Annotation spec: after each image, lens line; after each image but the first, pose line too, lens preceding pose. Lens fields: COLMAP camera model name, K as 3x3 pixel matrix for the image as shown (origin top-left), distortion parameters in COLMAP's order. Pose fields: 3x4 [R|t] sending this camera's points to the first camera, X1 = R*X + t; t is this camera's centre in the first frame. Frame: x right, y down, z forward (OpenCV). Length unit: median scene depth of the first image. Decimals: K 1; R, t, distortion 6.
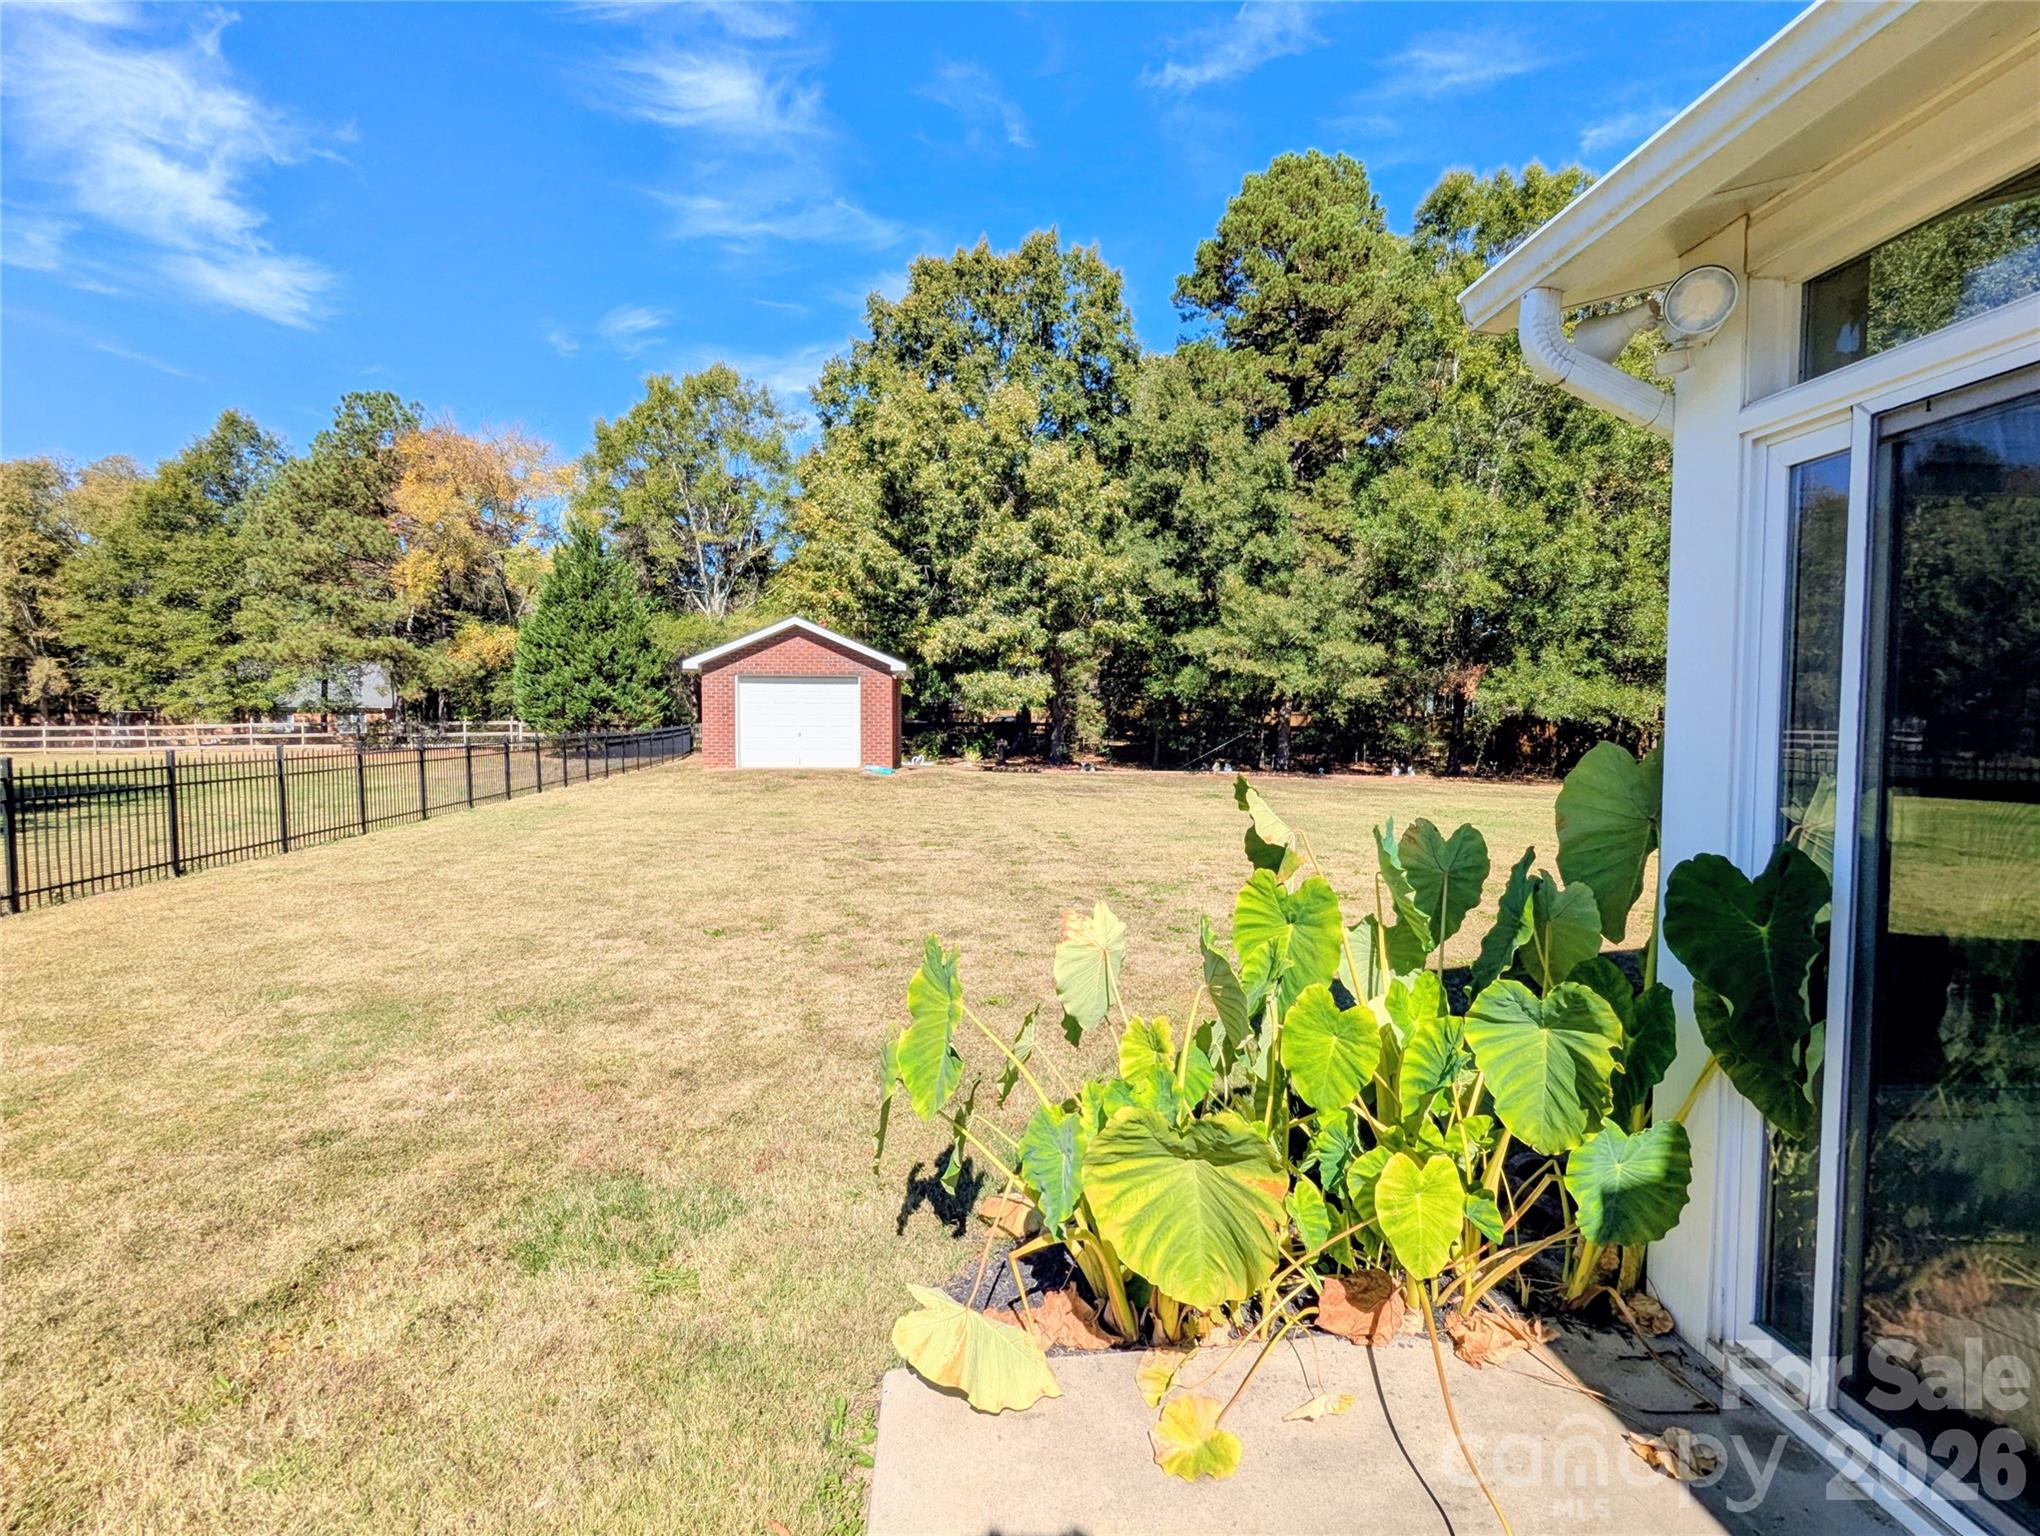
lens RADIAL K [[968.2, 0, 1017.9], [0, 968.2, 765.7], [0, 0, 1]] dist [0.002364, -0.002007]
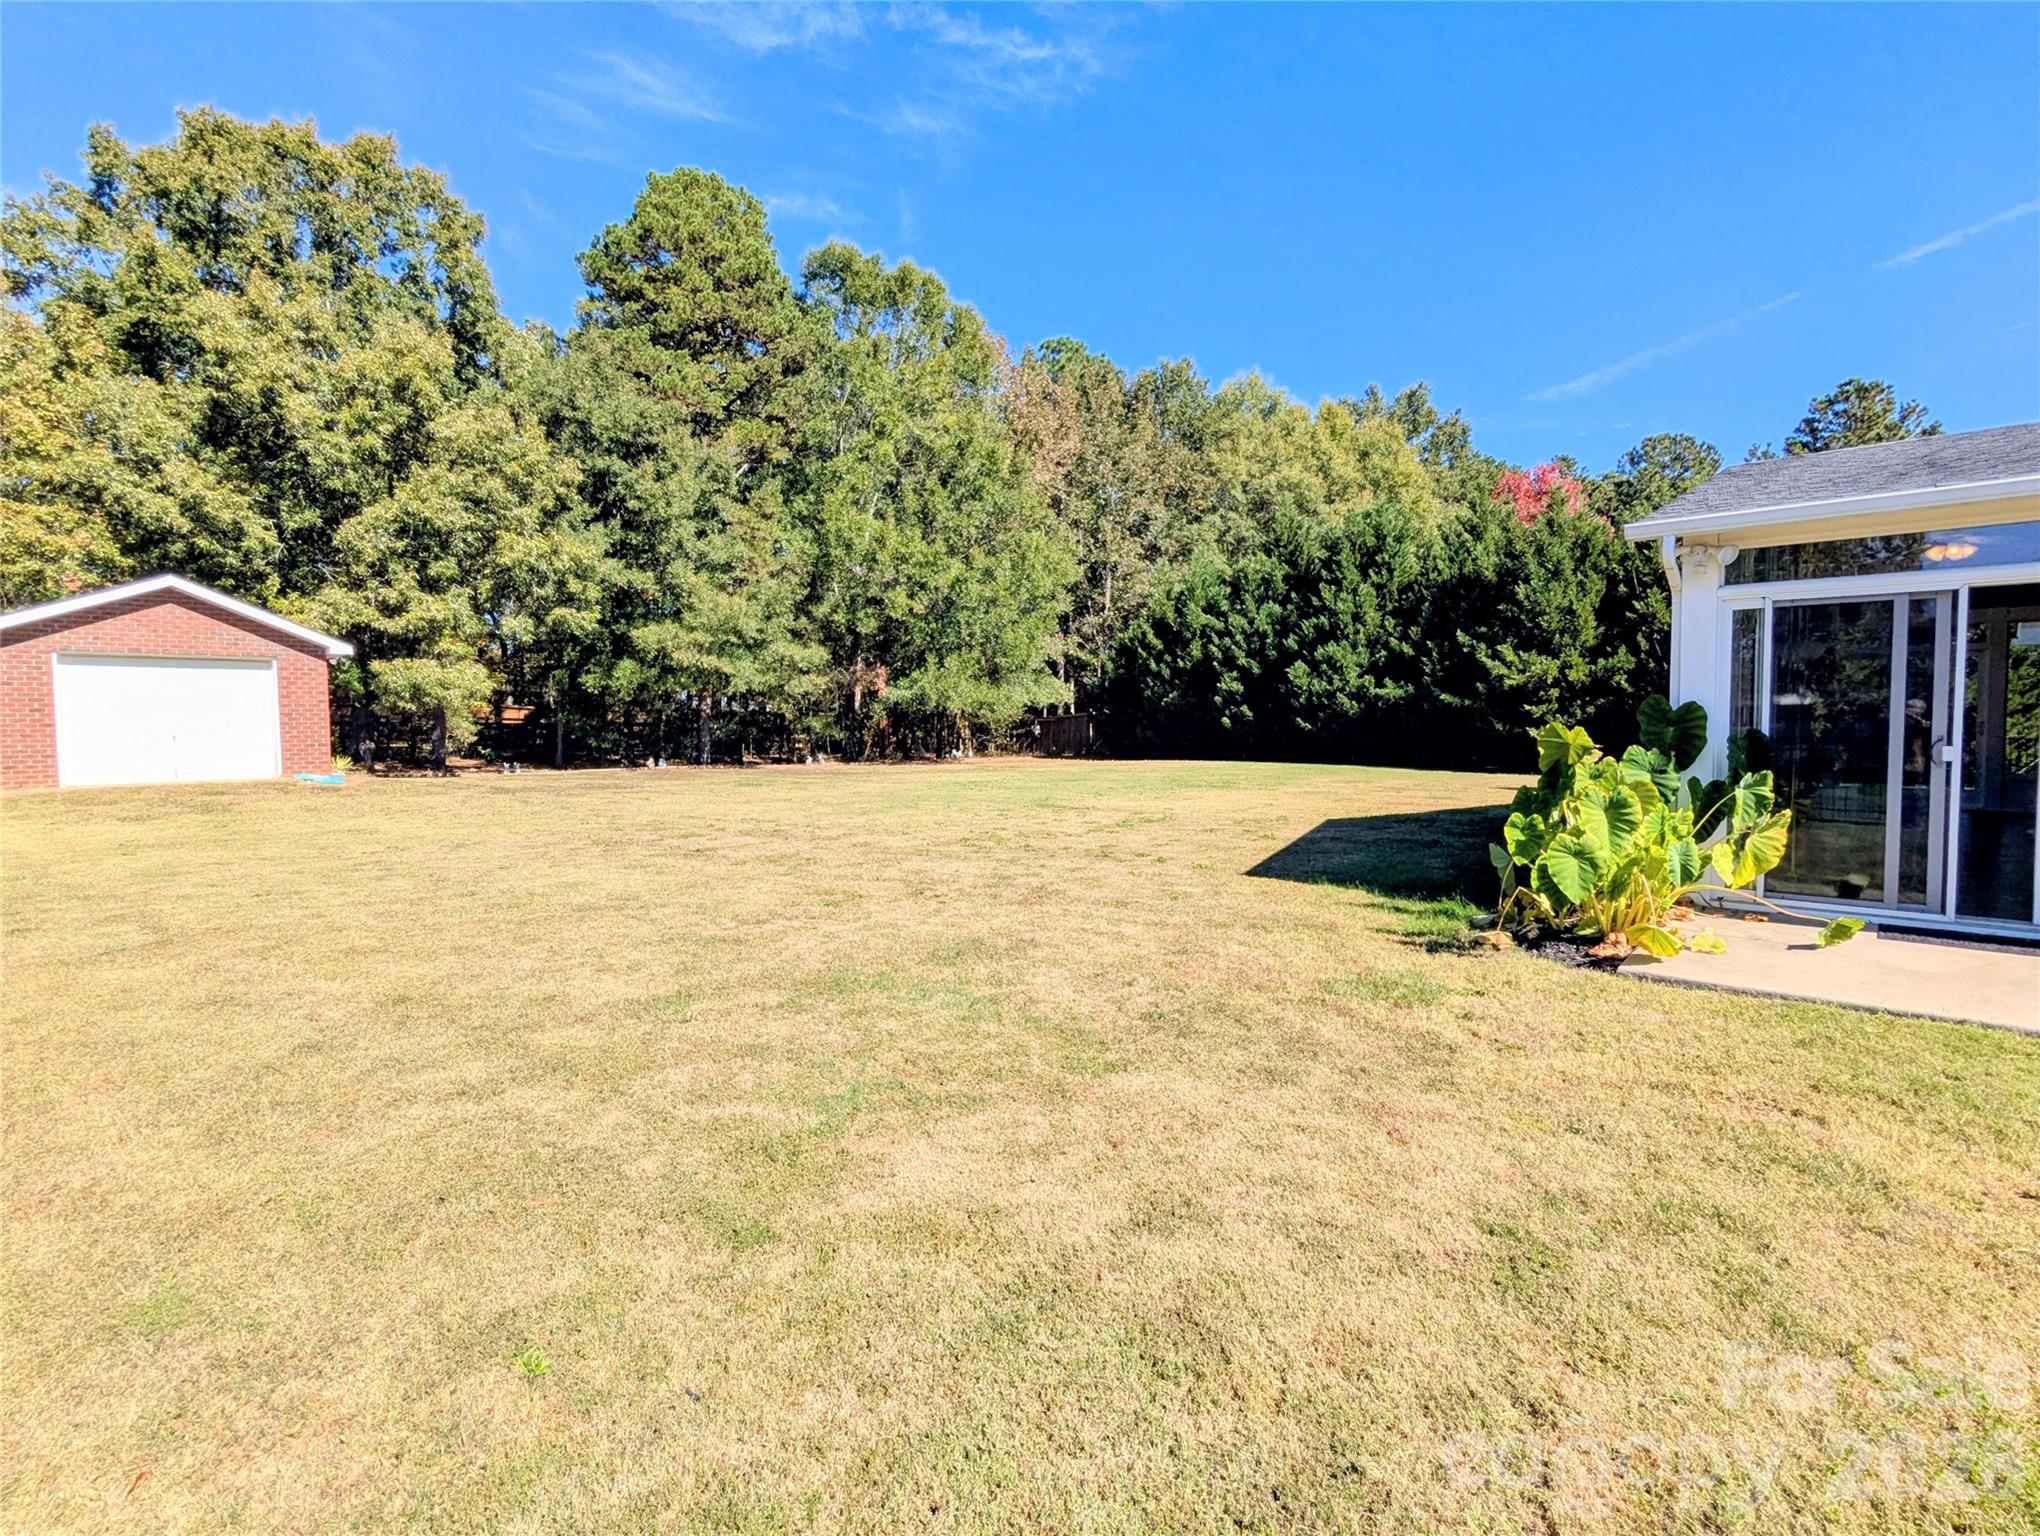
lens RADIAL K [[968.2, 0, 1017.9], [0, 968.2, 765.7], [0, 0, 1]] dist [0.002364, -0.002007]
pose [[0.708129, -0.043835, 0.704721, -0.270670], [0.044035, 0.998870, 0.017883, 0.003852], [-0.704709, 0.018369, 0.709259, 0.034252]]
